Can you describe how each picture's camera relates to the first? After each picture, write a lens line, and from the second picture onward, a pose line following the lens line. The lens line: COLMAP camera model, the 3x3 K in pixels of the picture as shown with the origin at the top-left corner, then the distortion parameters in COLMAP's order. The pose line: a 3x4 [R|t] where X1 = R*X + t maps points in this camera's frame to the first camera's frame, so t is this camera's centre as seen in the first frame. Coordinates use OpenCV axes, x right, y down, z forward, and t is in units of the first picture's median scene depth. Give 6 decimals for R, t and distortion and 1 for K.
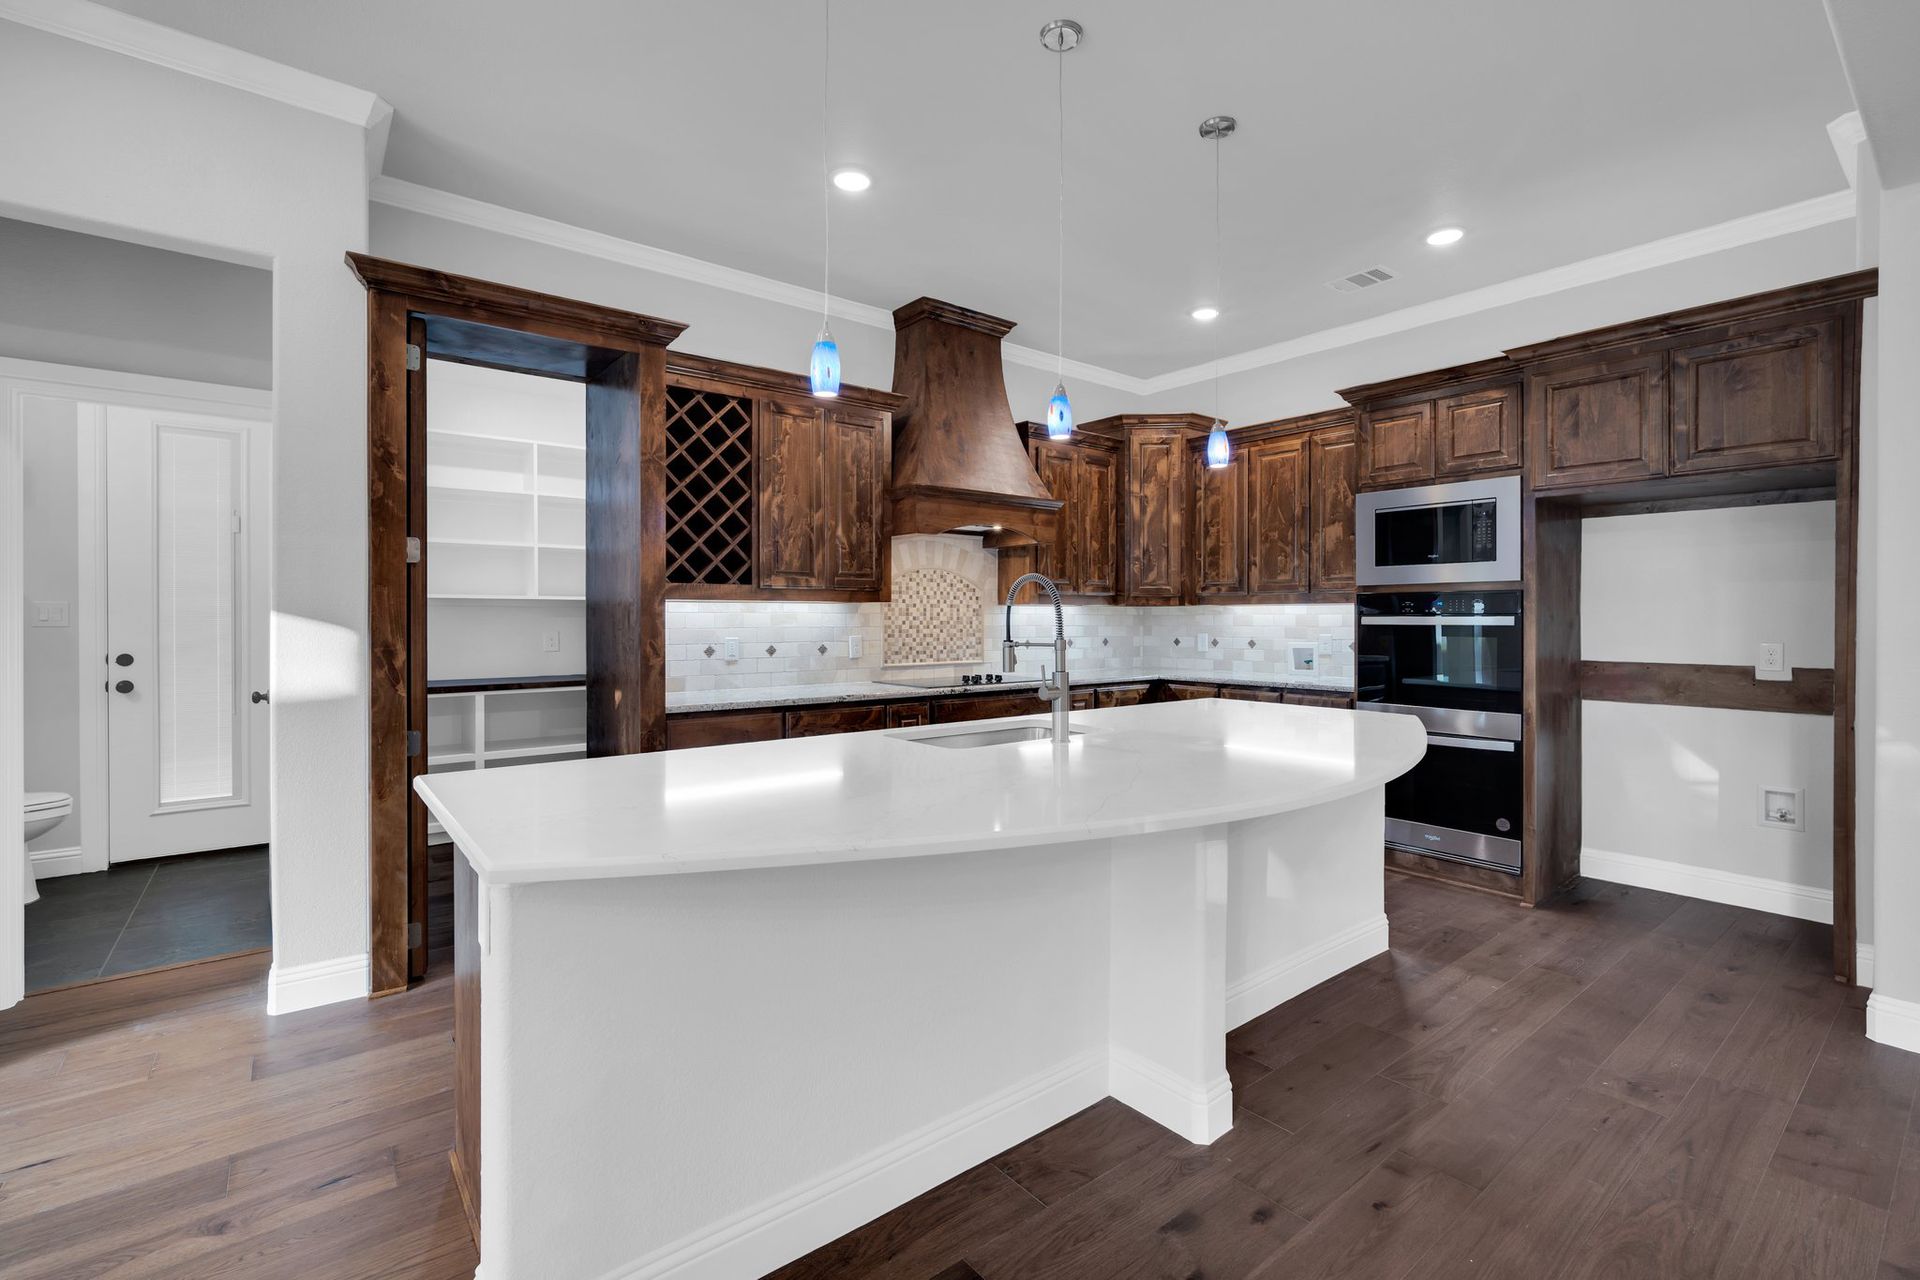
lens RADIAL K [[840.4, 0, 958.0], [0, 840.4, 626.9], [0, 0, 1]] dist [-0.001453, -0.000275]
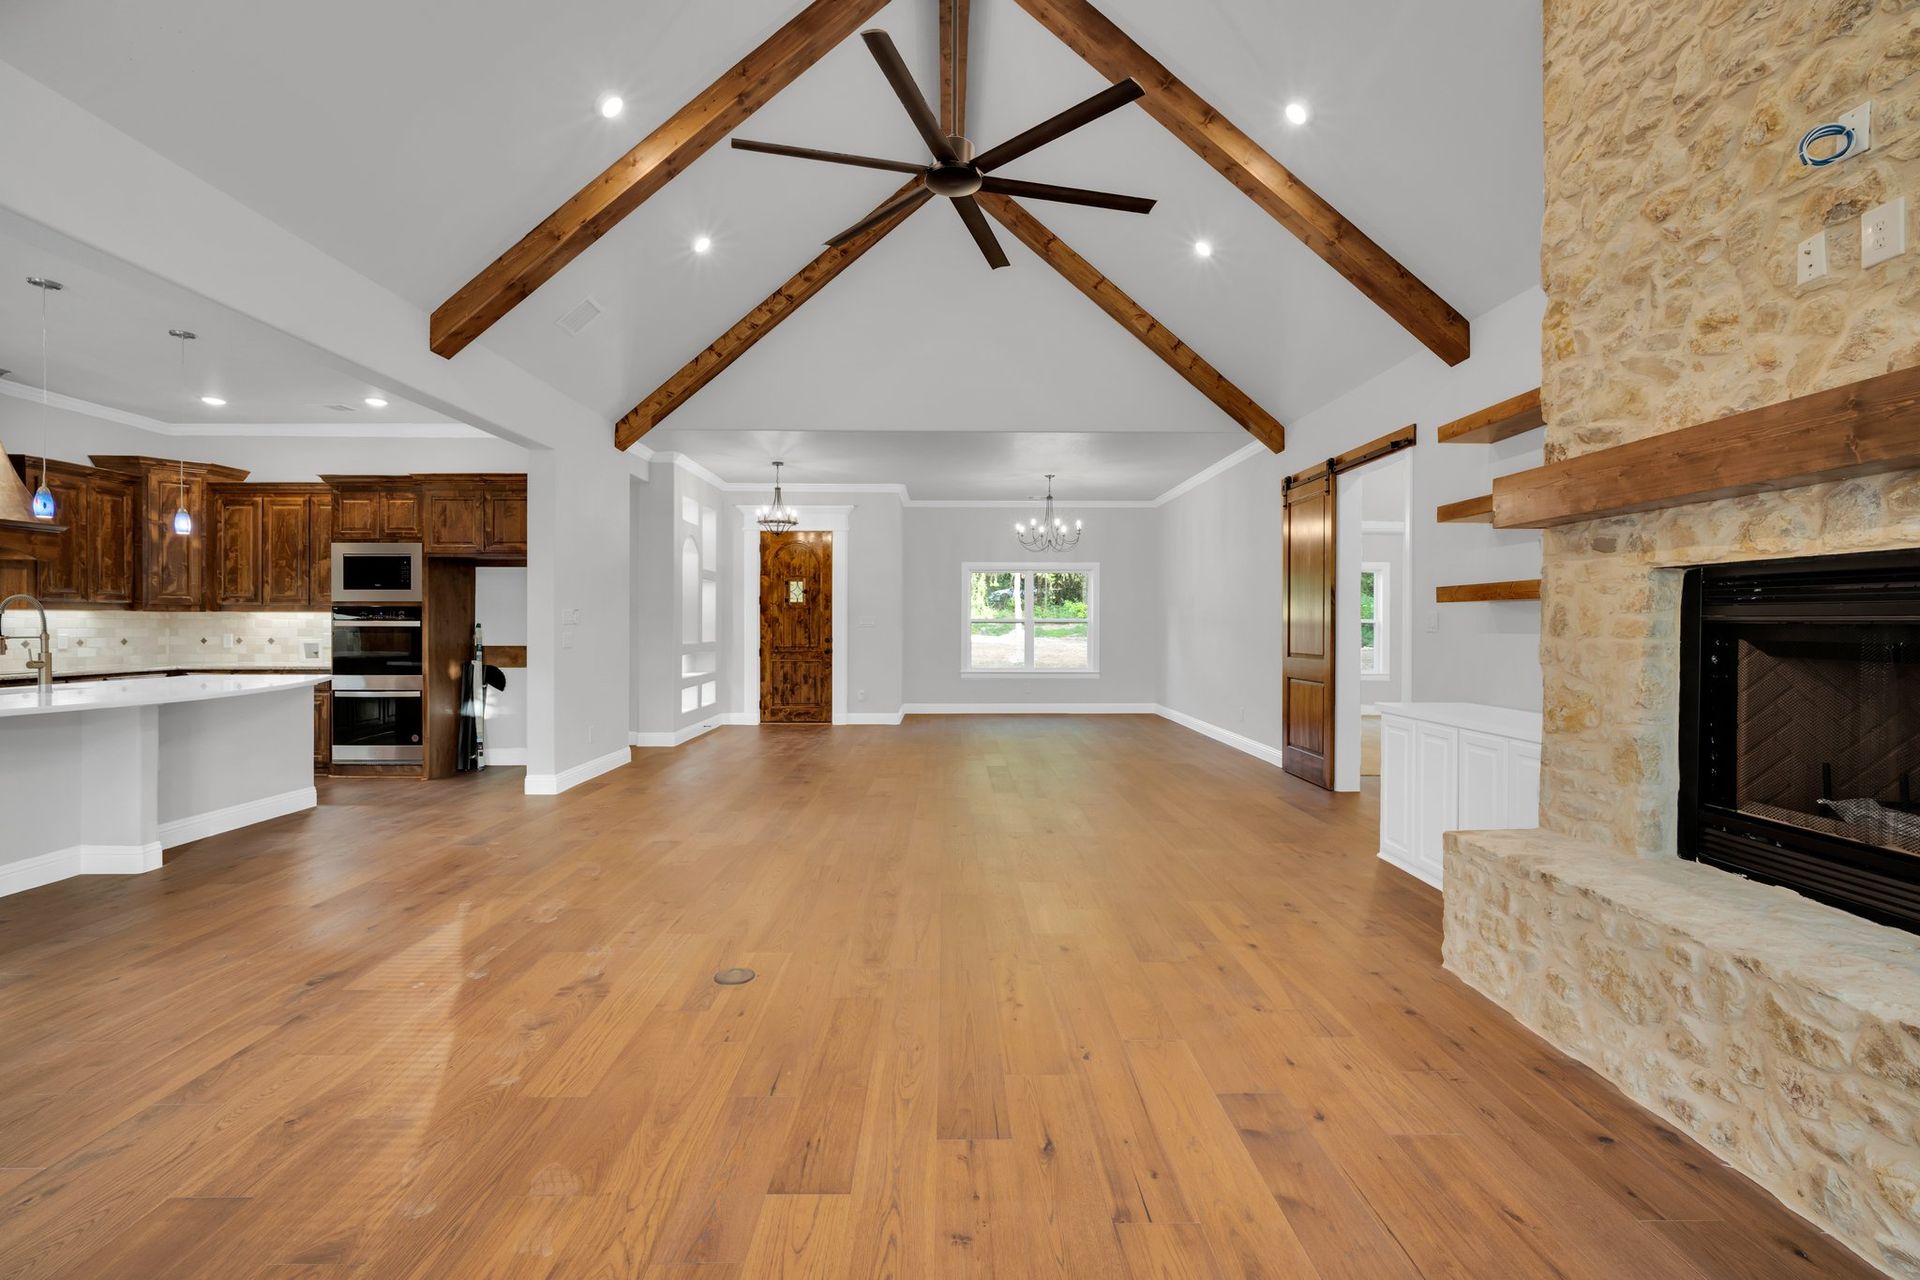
lens RADIAL K [[840.4, 0, 942.7], [0, 840.4, 620.8], [0, 0, 1]] dist [-0.001453, -0.000275]
pose [[0.623396, 0.001043, 0.781906, -0.031953], [0.006222, 0.999961, -0.006294, 0.003434], [-0.781881, 0.008789, 0.623365, -0.704580]]
